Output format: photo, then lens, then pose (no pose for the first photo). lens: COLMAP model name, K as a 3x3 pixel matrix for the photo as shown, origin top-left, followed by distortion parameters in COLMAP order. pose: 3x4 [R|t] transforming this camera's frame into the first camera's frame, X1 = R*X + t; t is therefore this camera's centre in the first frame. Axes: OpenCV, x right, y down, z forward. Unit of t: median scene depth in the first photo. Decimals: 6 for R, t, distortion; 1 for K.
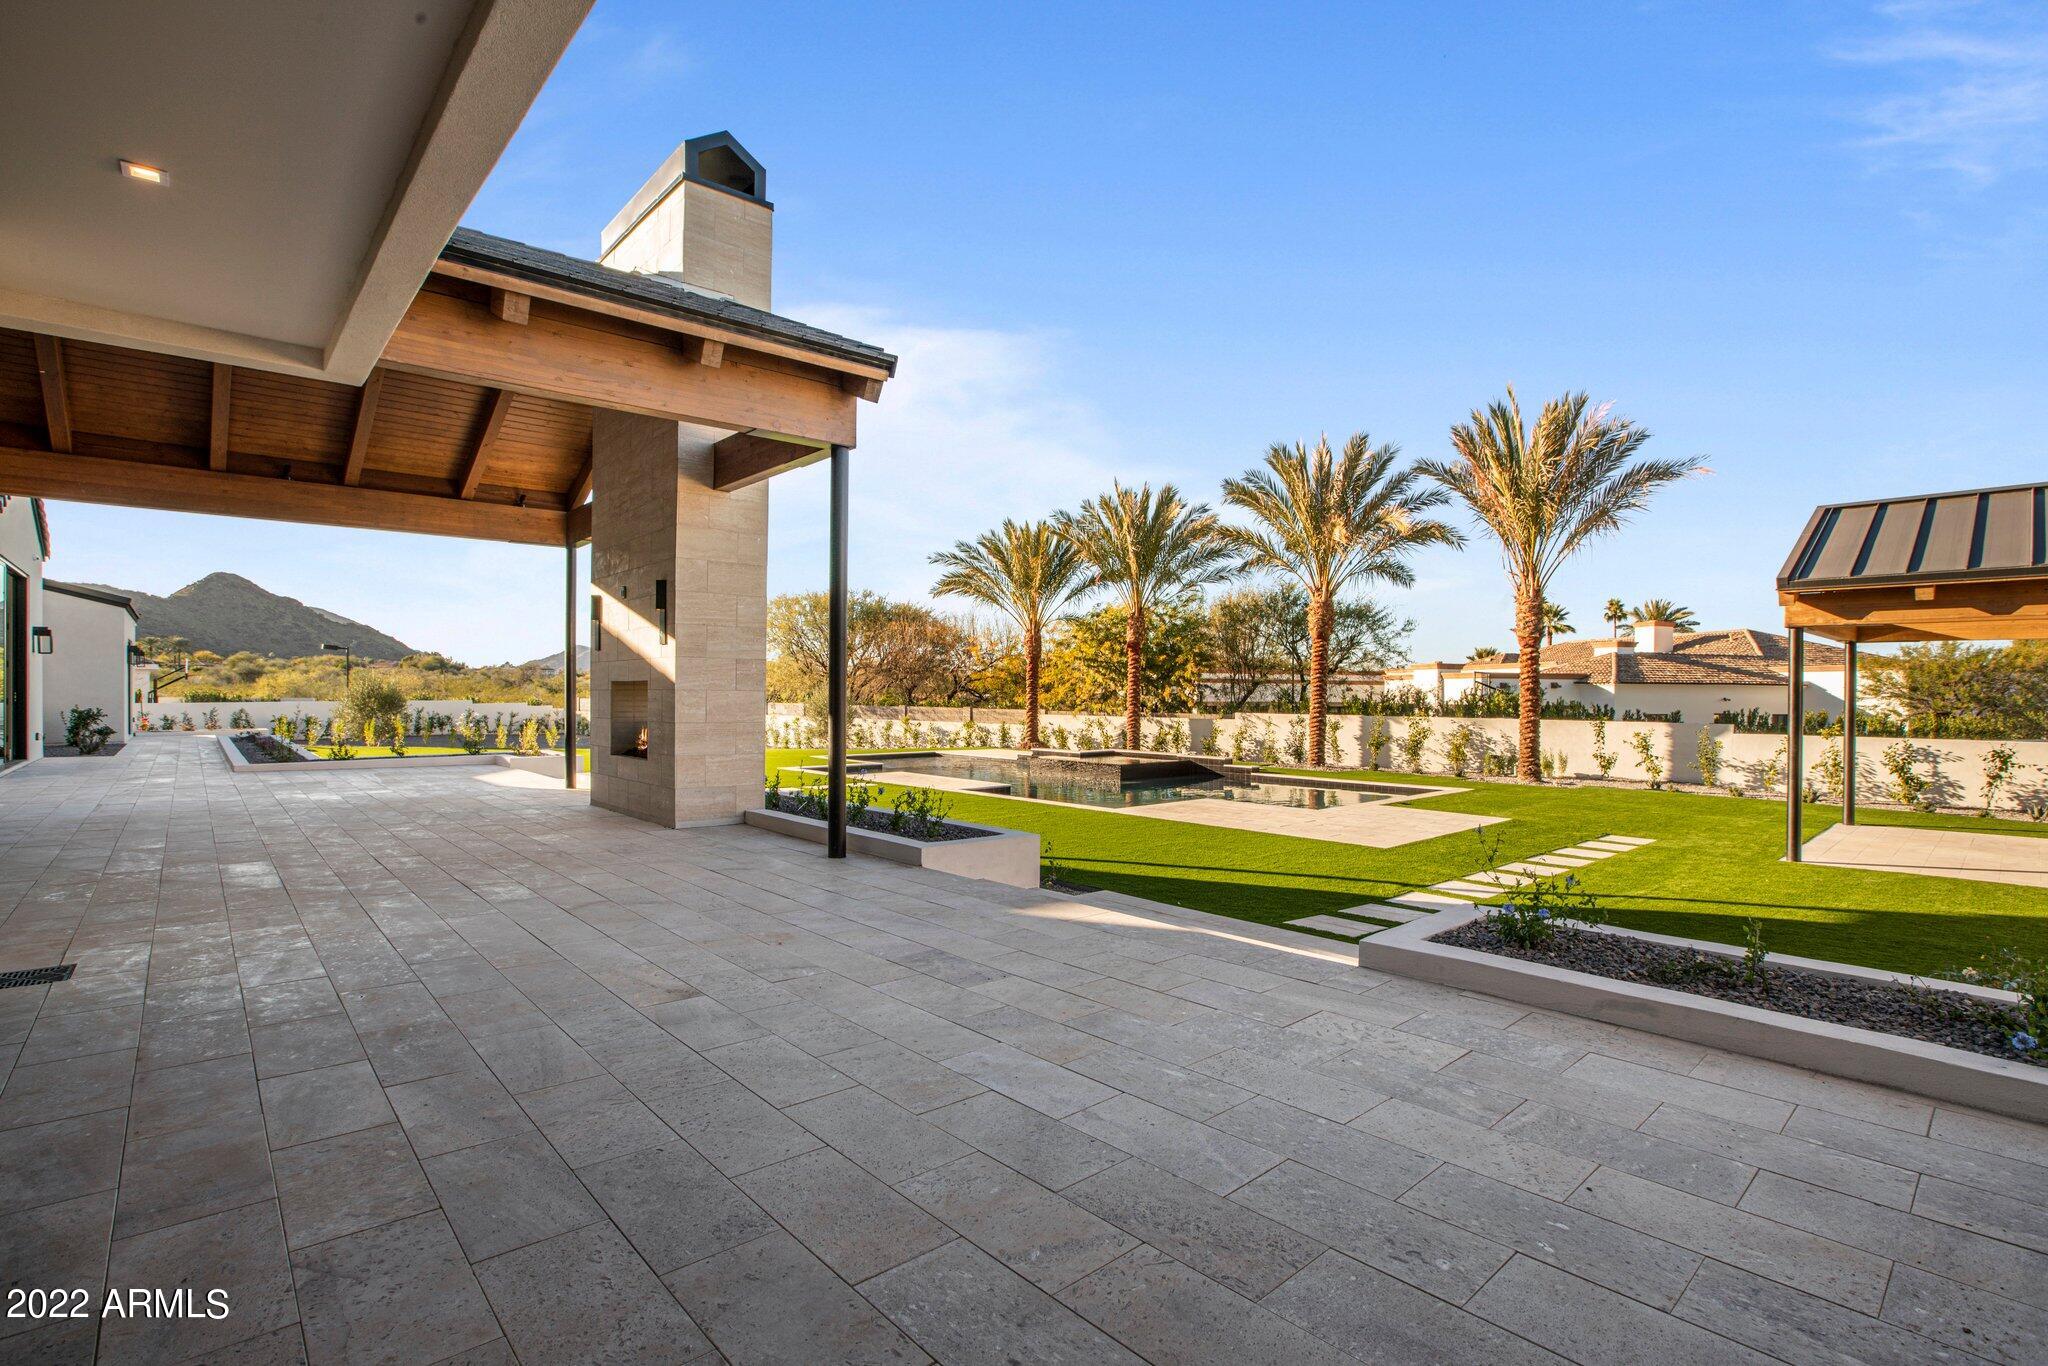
lens RADIAL K [[959.0, 0, 1024.0], [0, 959.0, 683.0], [0, 0, 1]] dist [-0.058022, 0.017911]
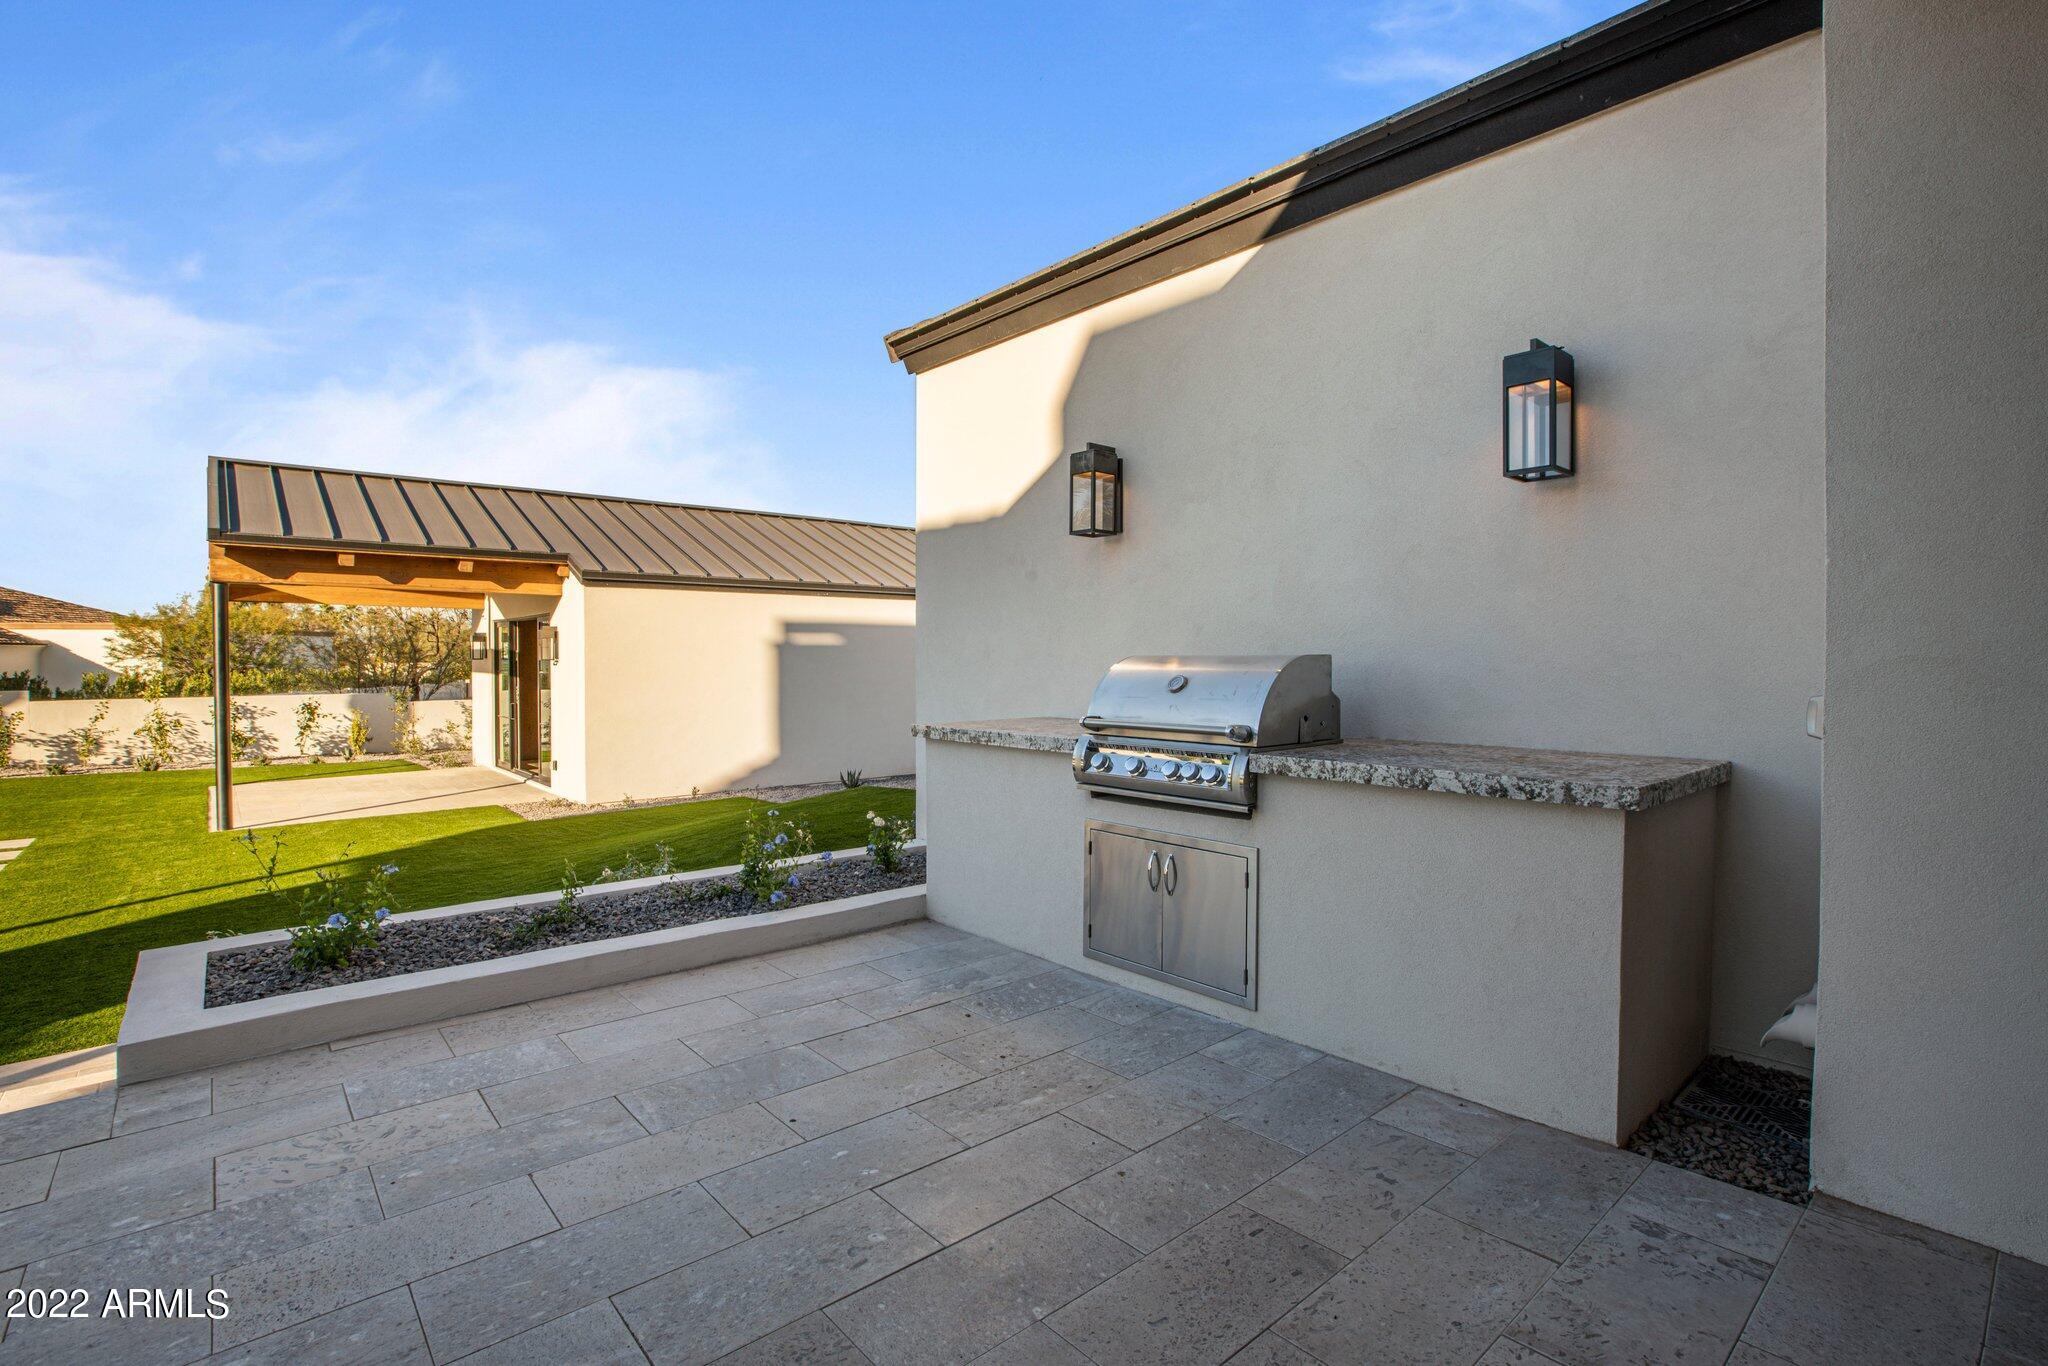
lens RADIAL K [[959.0, 0, 1024.0], [0, 959.0, 683.0], [0, 0, 1]] dist [-0.058022, 0.017911]
pose [[0.005731, -0.035003, 0.999371, -0.275729], [-0.008128, 0.999353, 0.035049, 0.006063], [-0.999951, -0.008324, 0.005443, 0.458798]]
